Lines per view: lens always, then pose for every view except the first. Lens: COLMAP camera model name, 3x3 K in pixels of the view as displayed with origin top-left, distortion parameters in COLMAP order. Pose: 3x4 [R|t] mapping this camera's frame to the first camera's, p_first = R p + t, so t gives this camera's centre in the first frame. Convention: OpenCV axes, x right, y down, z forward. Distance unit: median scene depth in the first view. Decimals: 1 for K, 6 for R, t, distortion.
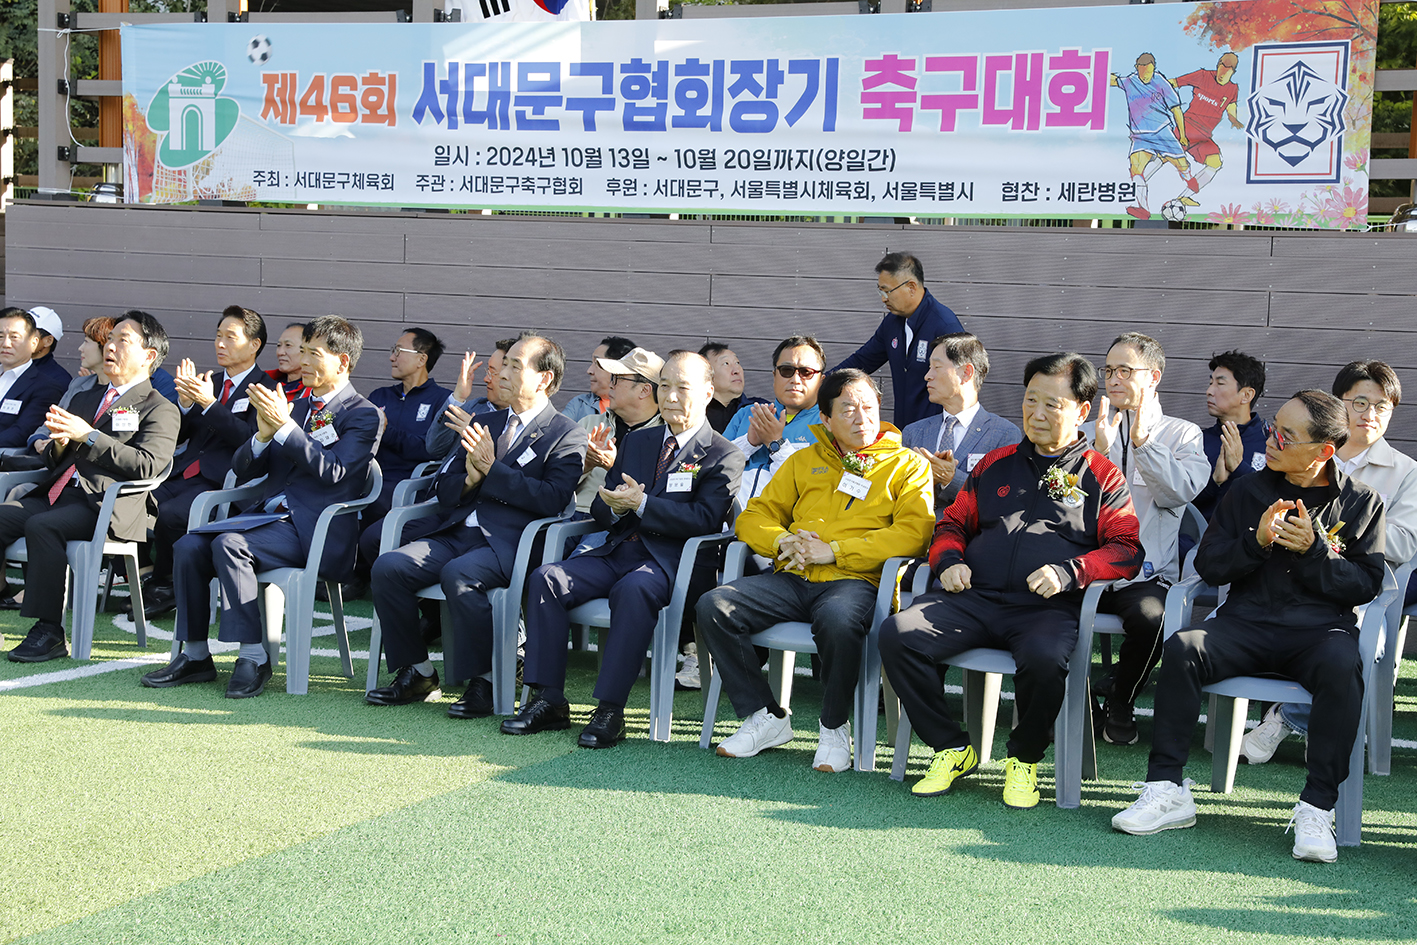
lens RADIAL K [[2242.9, 0, 734.2], [0, 2242.9, 492.8], [0, 0, 1]] dist [0.145268, 0.000000]
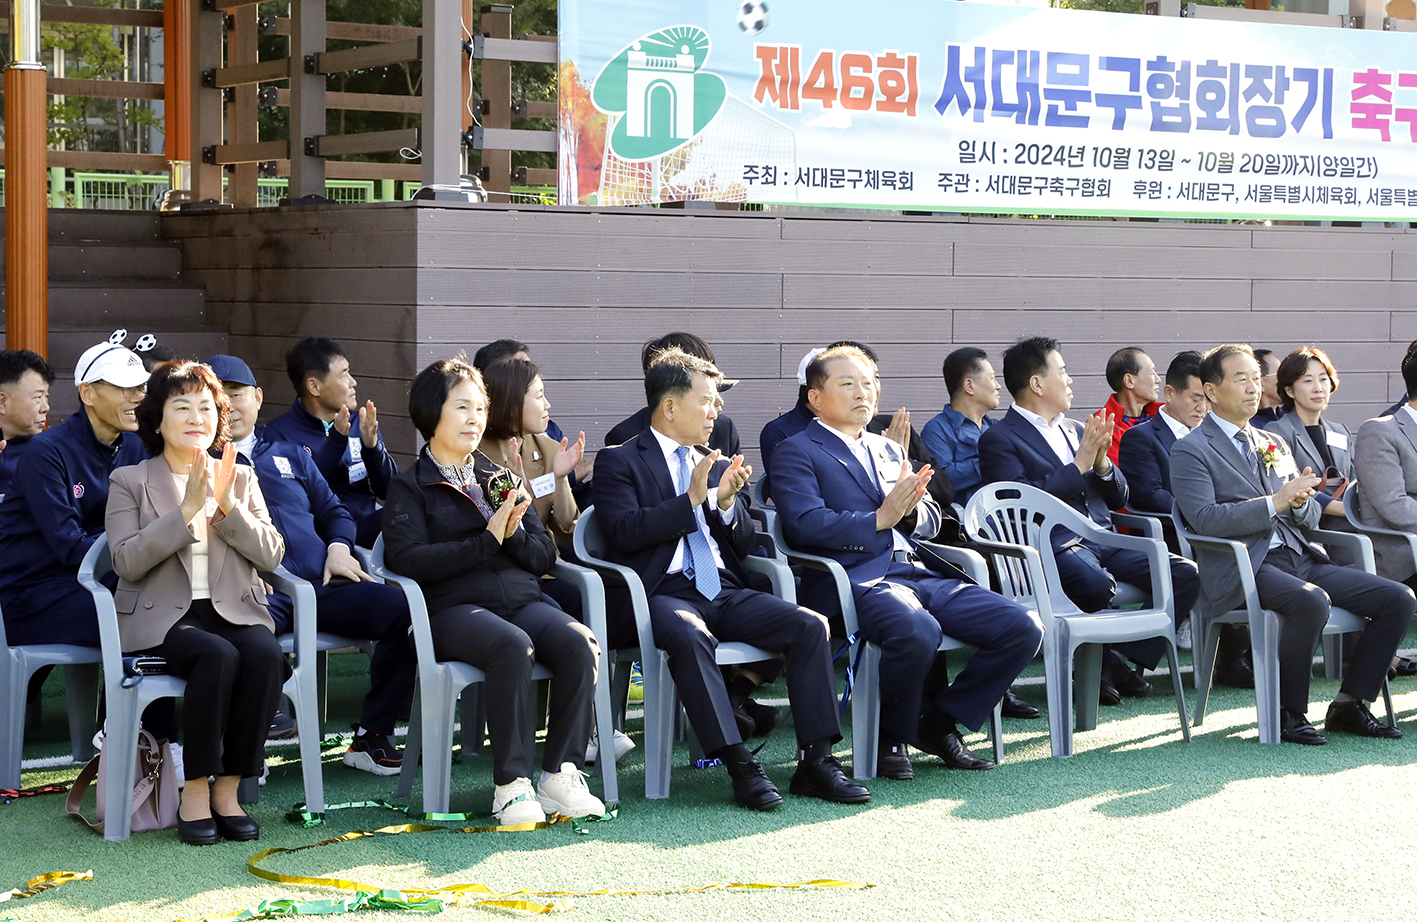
lens RADIAL K [[2627.0, 0, 700.6], [0, 2627.0, 464.9], [0, 0, 1]] dist [0.082259, 0.000000]
pose [[0.560222, -0.088096, 0.823645, -1.120356], [0.083119, 0.995289, 0.049920, -0.094888], [-0.824162, 0.040494, 0.564905, 0.552025]]
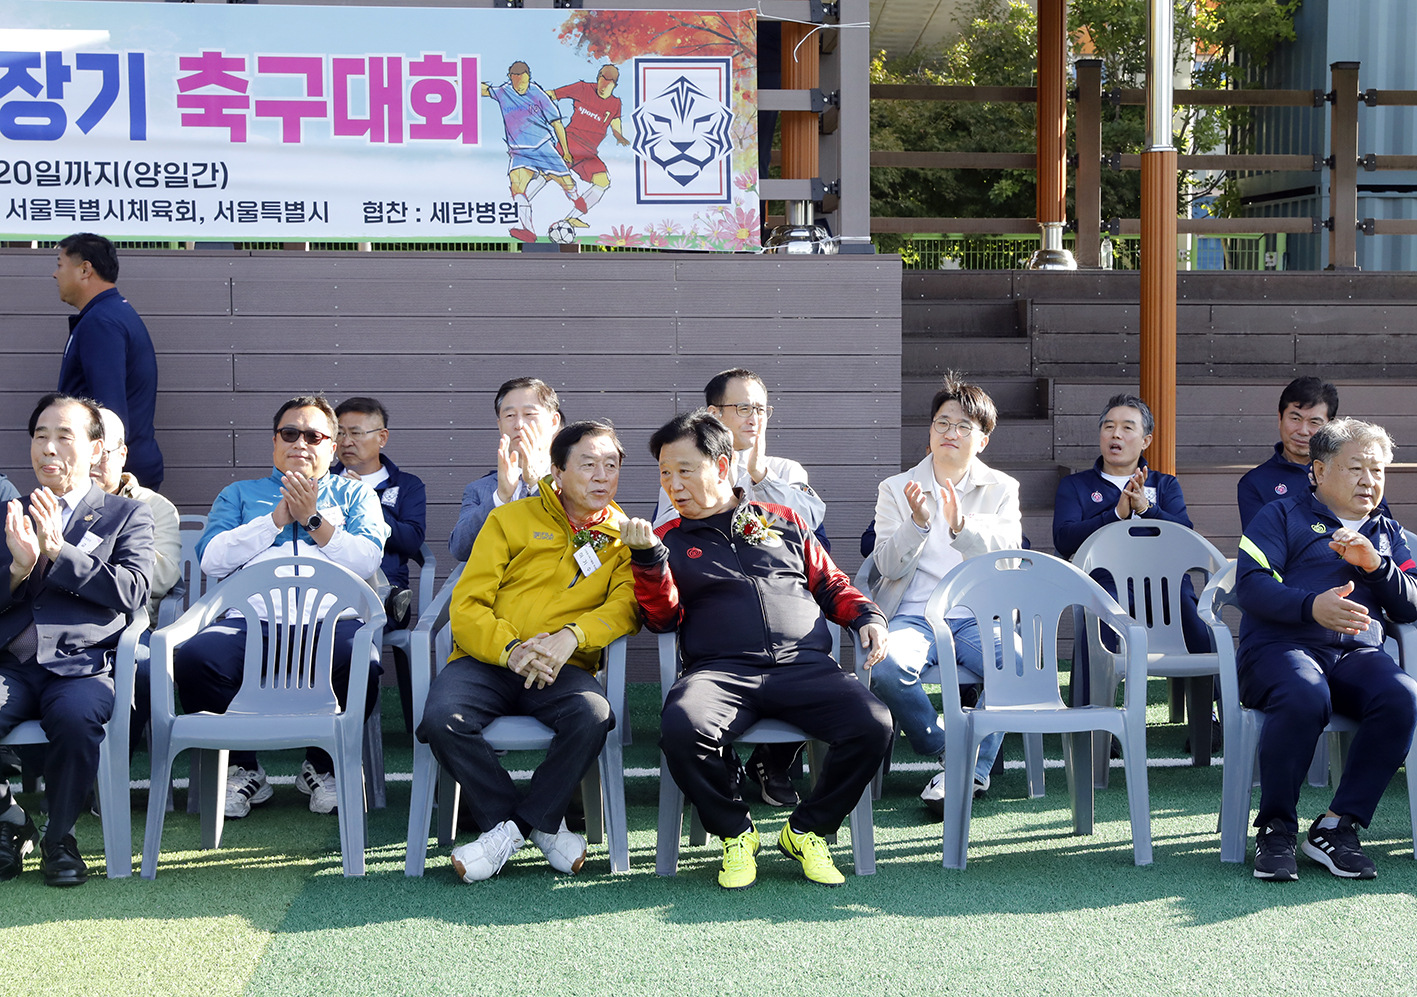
lens RADIAL K [[2442.0, 0, 771.5], [0, 2442.0, 517.6], [0, 0, 1]] dist [0.088700, 0.000000]
pose [[0.834223, -0.076096, 0.546151, -0.268237], [0.080624, 0.996621, 0.015710, -0.016325], [-0.545501, 0.030927, 0.837539, 0.110883]]
